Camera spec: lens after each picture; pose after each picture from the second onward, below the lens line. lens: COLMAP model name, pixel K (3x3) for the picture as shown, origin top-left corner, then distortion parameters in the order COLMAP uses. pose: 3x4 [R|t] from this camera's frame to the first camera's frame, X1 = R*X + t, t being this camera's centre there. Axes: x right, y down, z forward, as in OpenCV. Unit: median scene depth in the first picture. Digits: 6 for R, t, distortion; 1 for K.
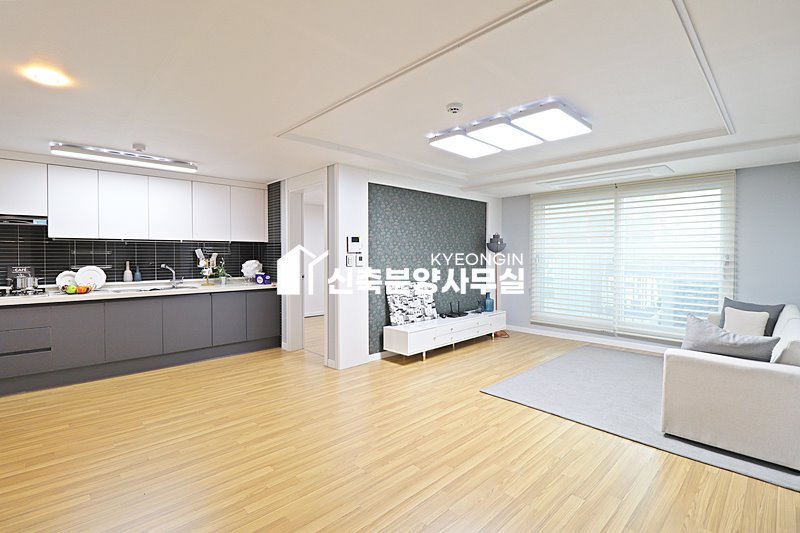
lens RADIAL K [[369.9, 0, 399.6], [0, 369.9, 262.0], [0, 0, 1]] dist [0.000356, -0.013274]
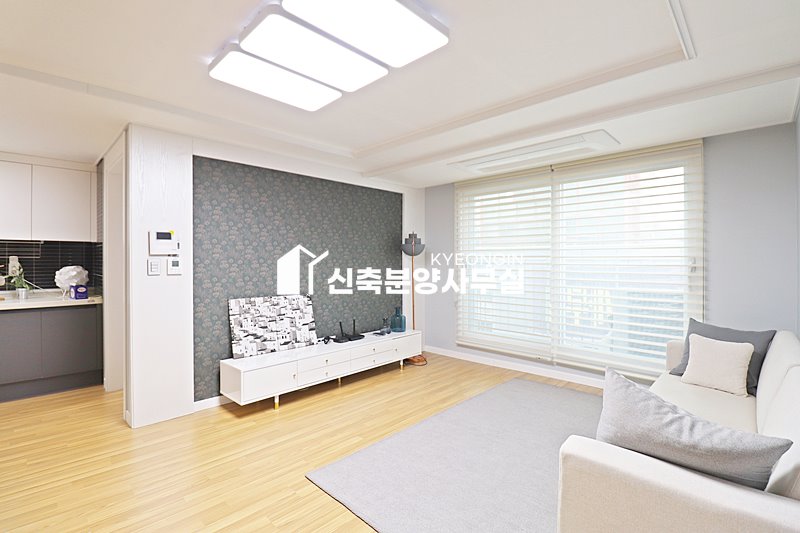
lens RADIAL K [[369.9, 0, 399.6], [0, 369.9, 262.0], [0, 0, 1]] dist [0.000356, -0.013274]
pose [[0.999282, -0.001242, 0.037863, 0.268200], [0.001849, 0.999871, -0.015979, -0.000526], [-0.037839, 0.016038, 0.999155, 0.278612]]
